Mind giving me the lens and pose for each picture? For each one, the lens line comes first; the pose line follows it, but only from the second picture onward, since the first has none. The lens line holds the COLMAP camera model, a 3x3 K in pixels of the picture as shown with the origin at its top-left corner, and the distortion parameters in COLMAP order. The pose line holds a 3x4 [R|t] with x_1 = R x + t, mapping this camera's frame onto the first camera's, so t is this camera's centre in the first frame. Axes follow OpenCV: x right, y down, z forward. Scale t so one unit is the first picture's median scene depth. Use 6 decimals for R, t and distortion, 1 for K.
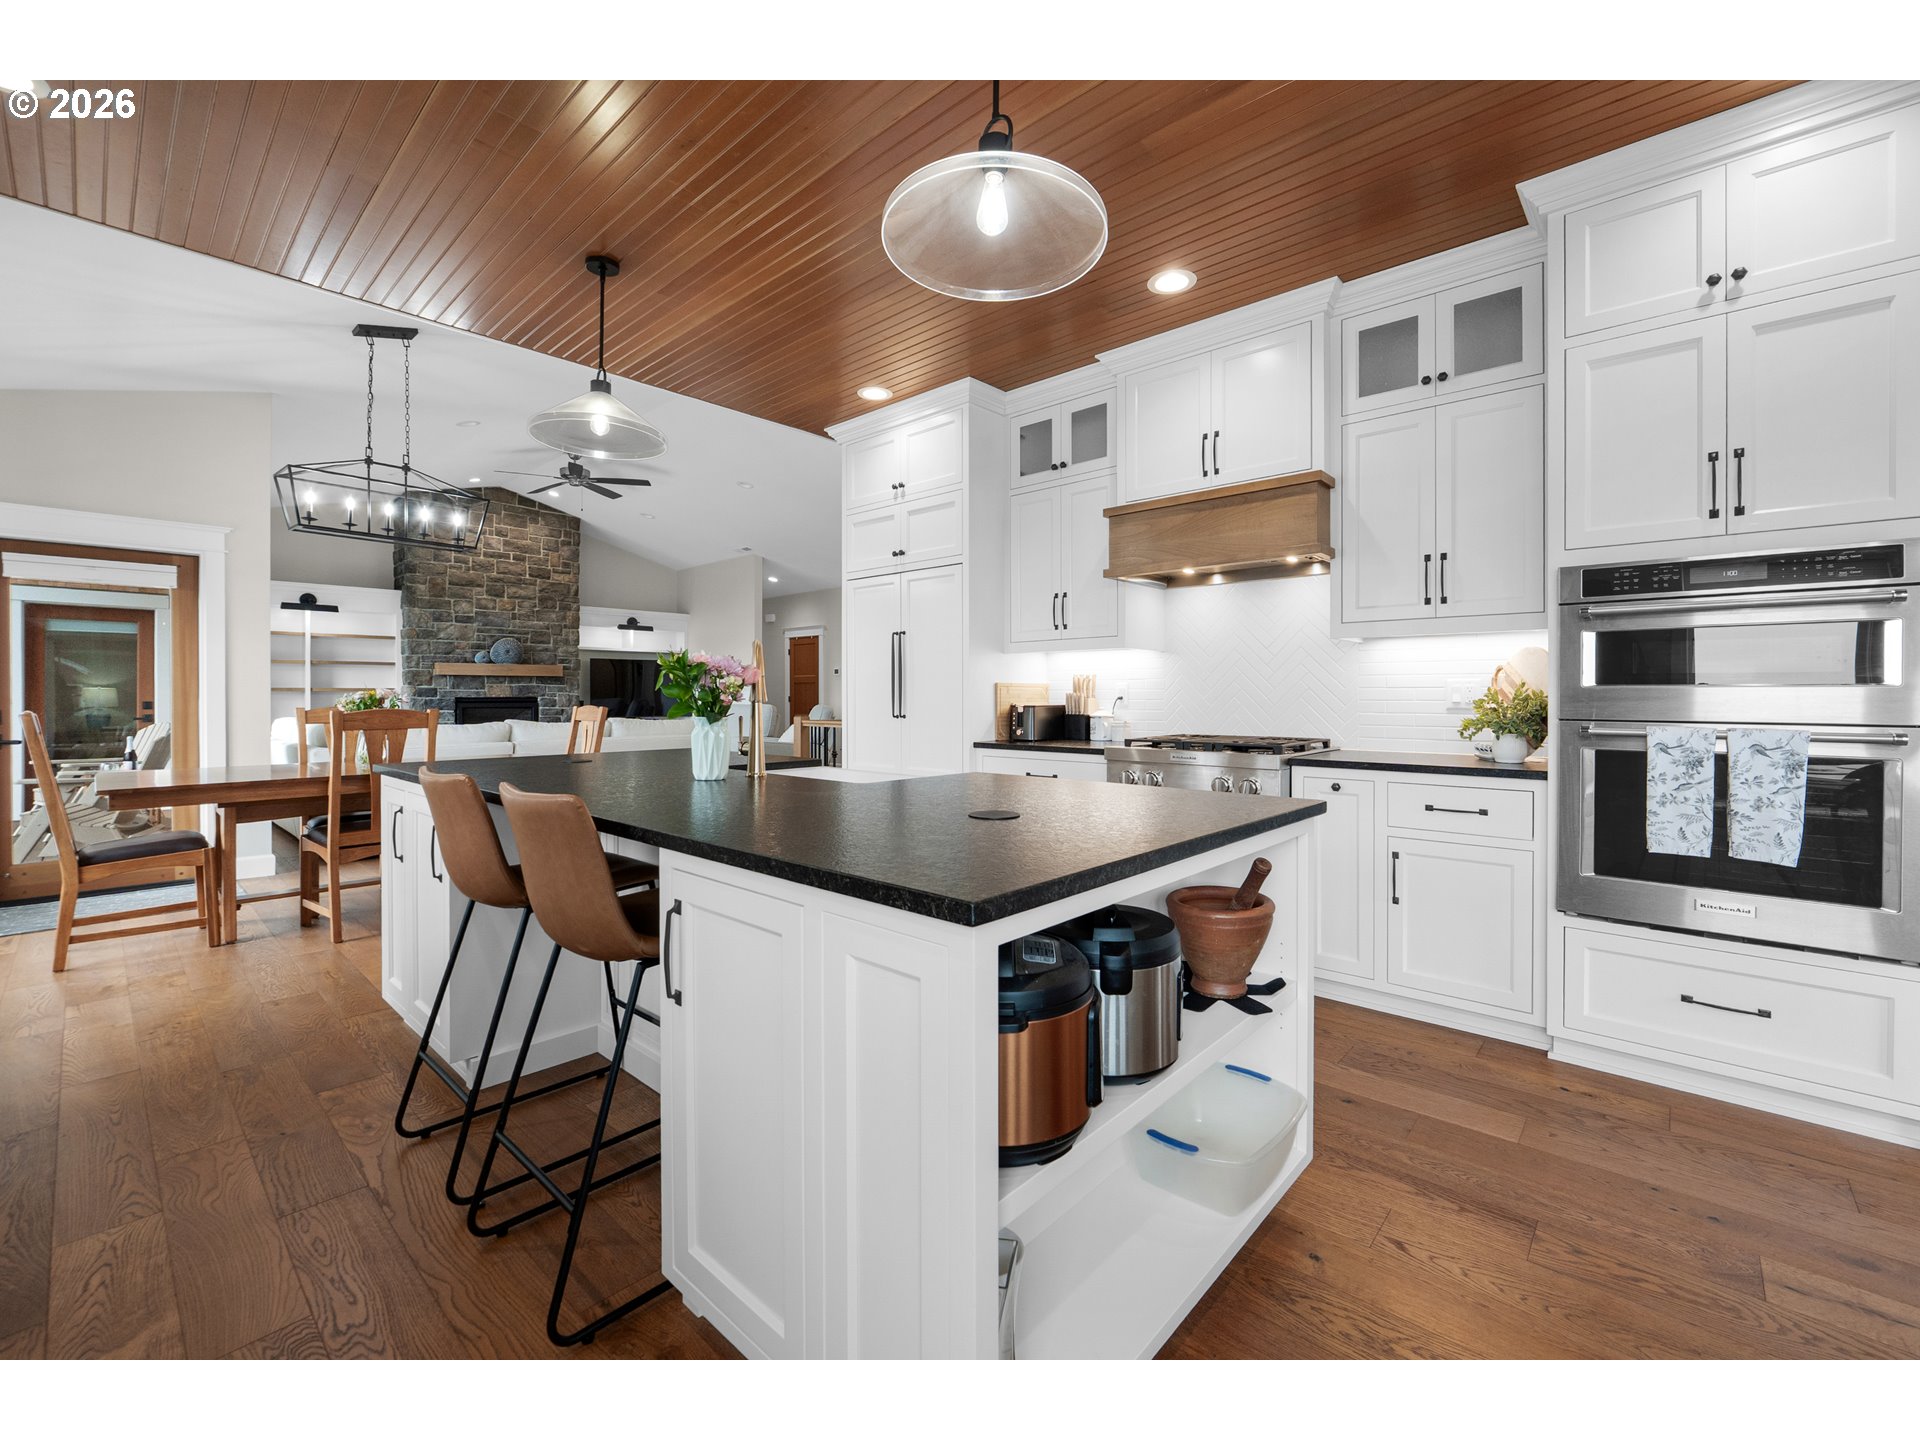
lens RADIAL K [[806.8, 0, 963.3], [0, 806.8, 695.2], [0, 0, 1]] dist [-0.004279, -0.000066]
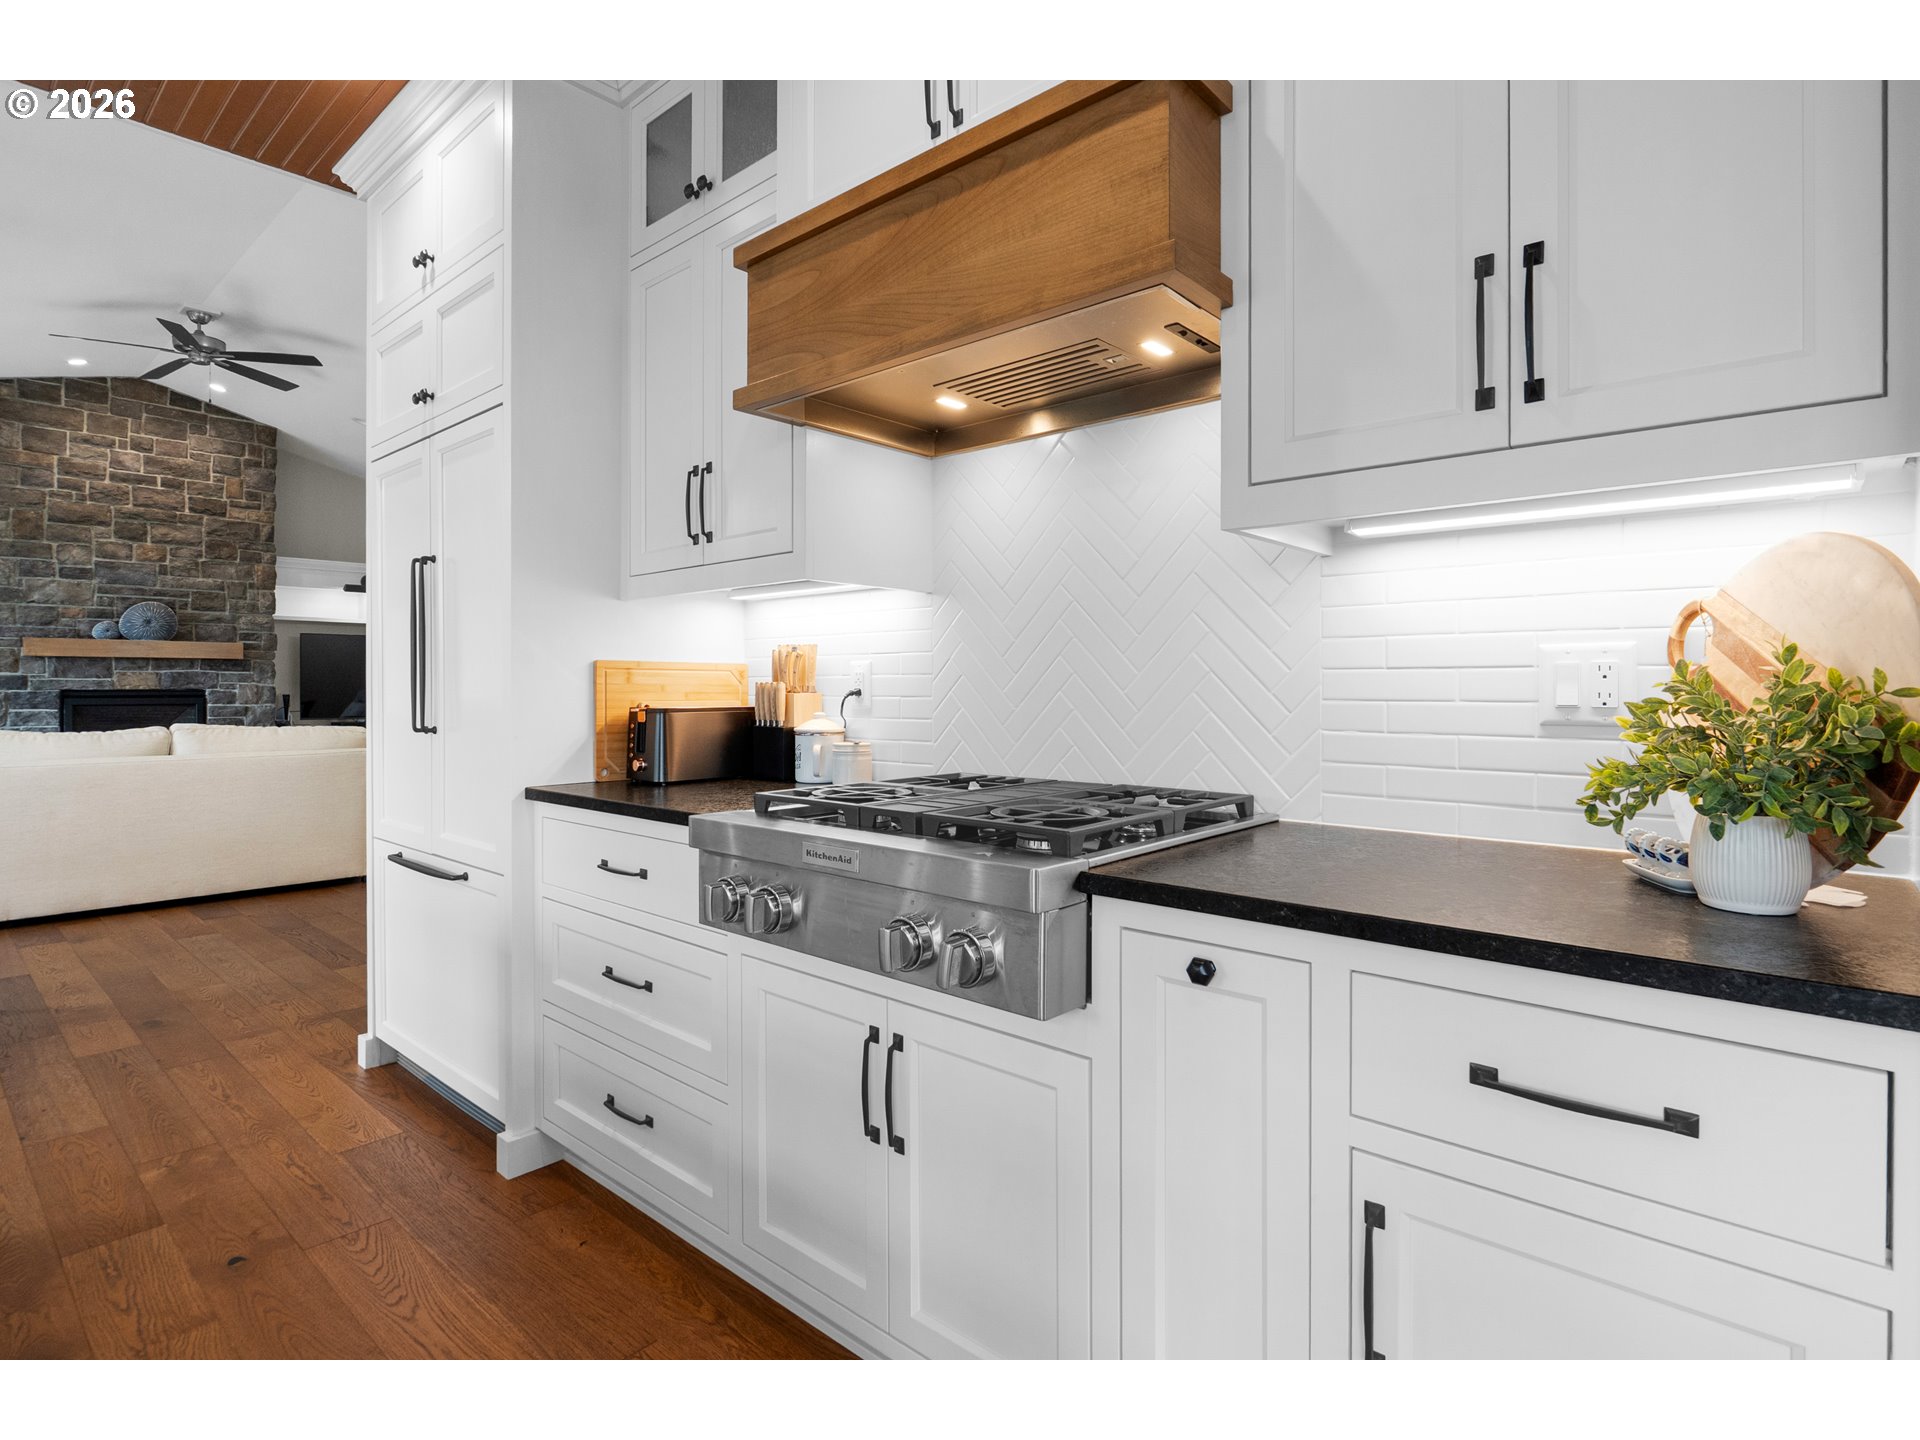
lens RADIAL K [[977.3, 0, 961.7], [0, 977.3, 686.7], [0, 0, 1]] dist [-0.002815, 0.000216]
pose [[0.999962, 0.000579, 0.008748, 0.194986], [-0.000573, 1.000000, -0.000705, 0.000253], [-0.008749, 0.000700, 0.999961, 0.327401]]
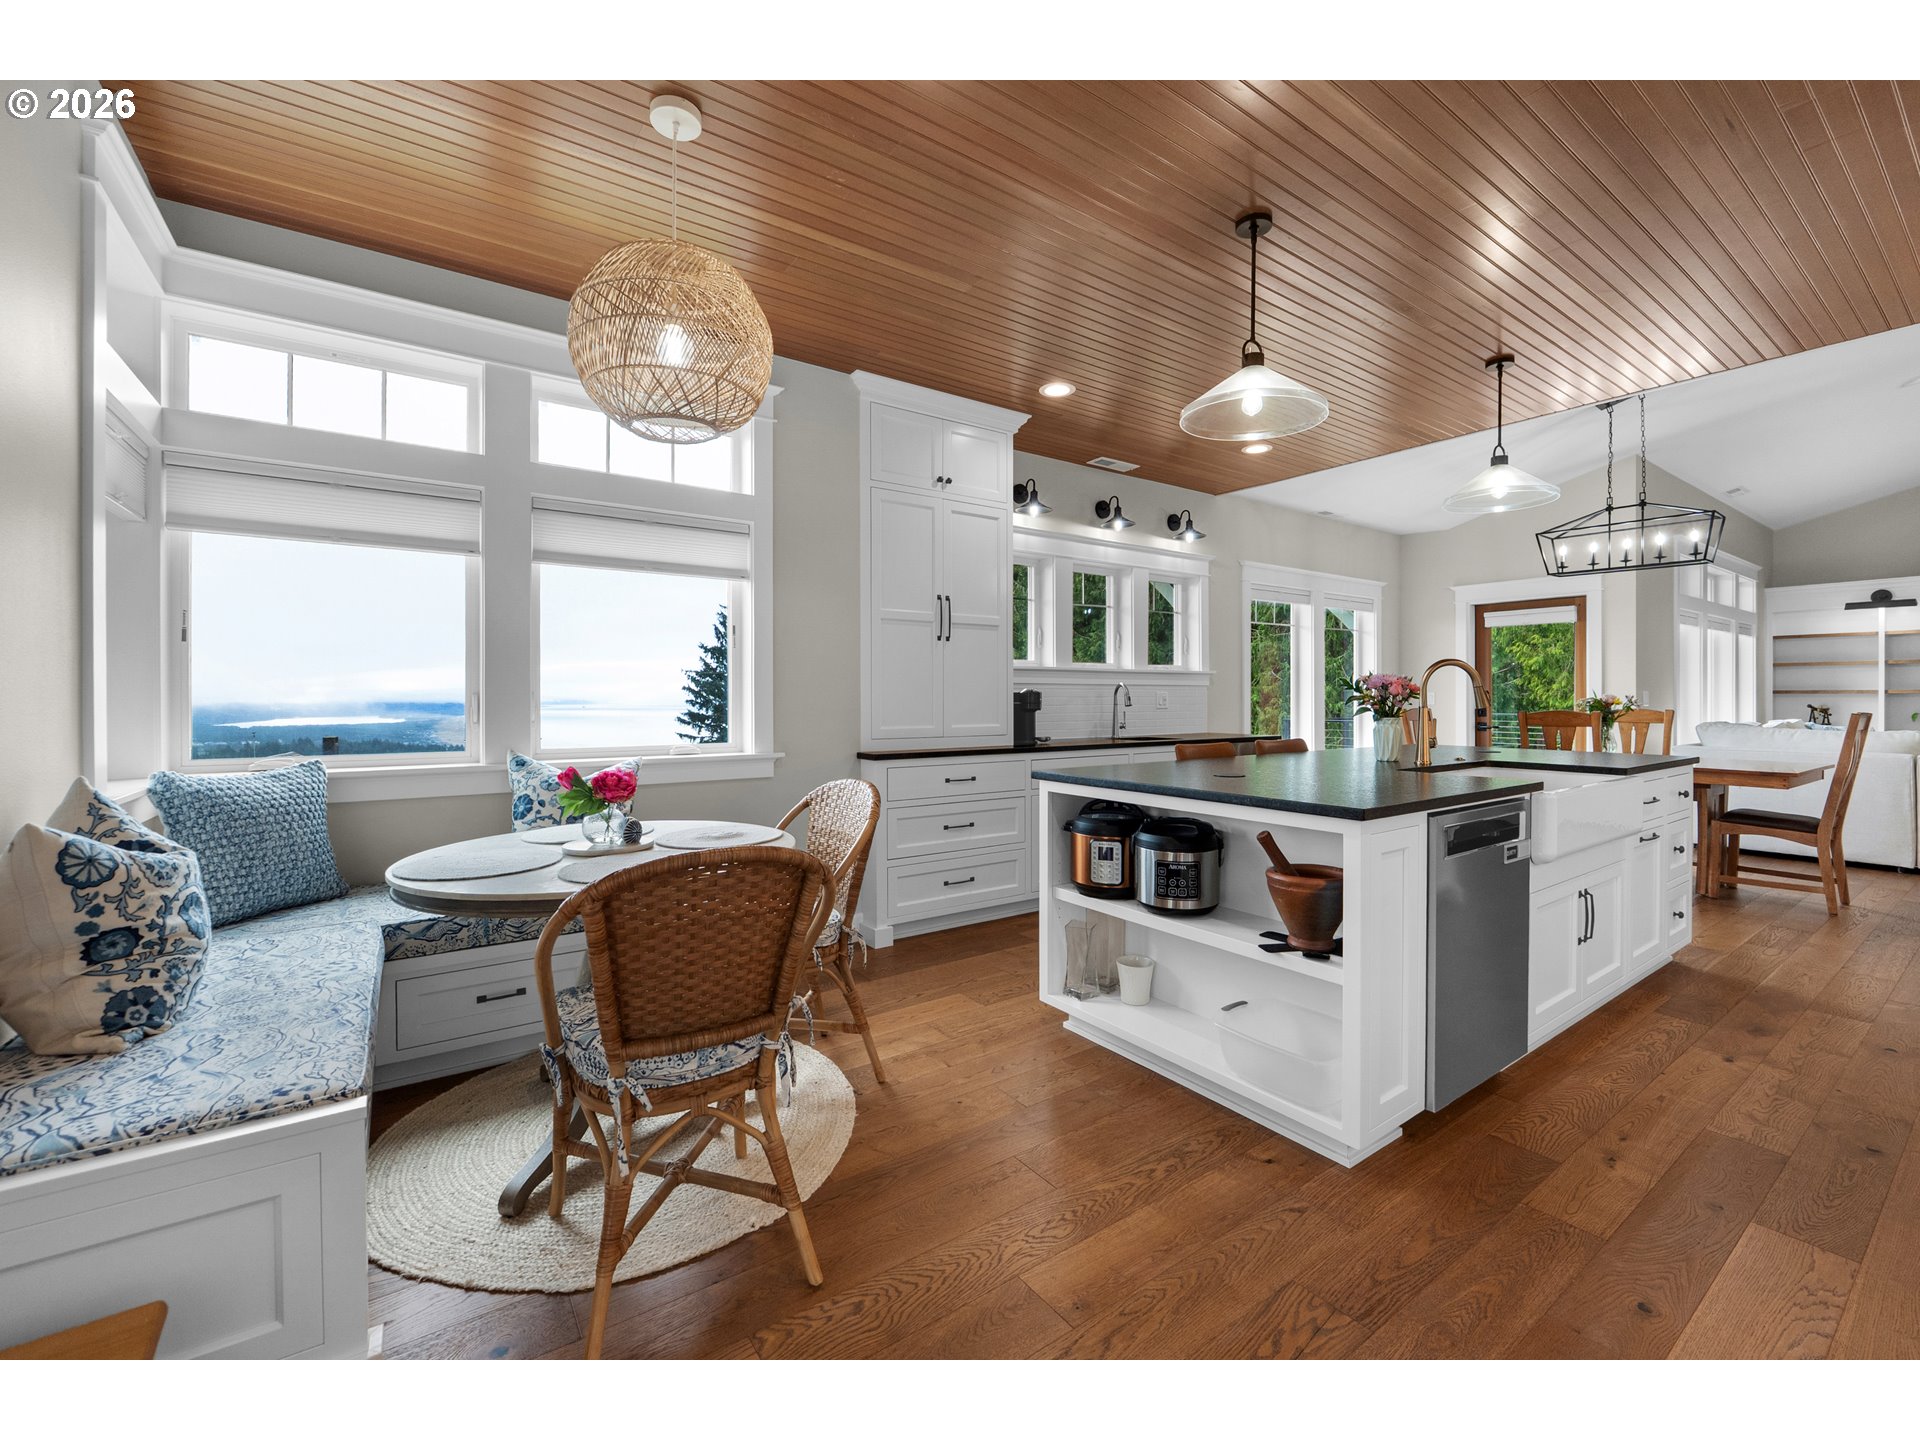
lens RADIAL K [[803.4, 0, 955.1], [0, 803.4, 705.0], [0, 0, 1]] dist [-0.003144, -0.000549]
pose [[-0.214169, 0.009487, -0.976751, 0.543602], [0.001659, 0.999955, 0.009349, -0.003177], [0.976795, 0.000382, -0.214175, 0.226351]]
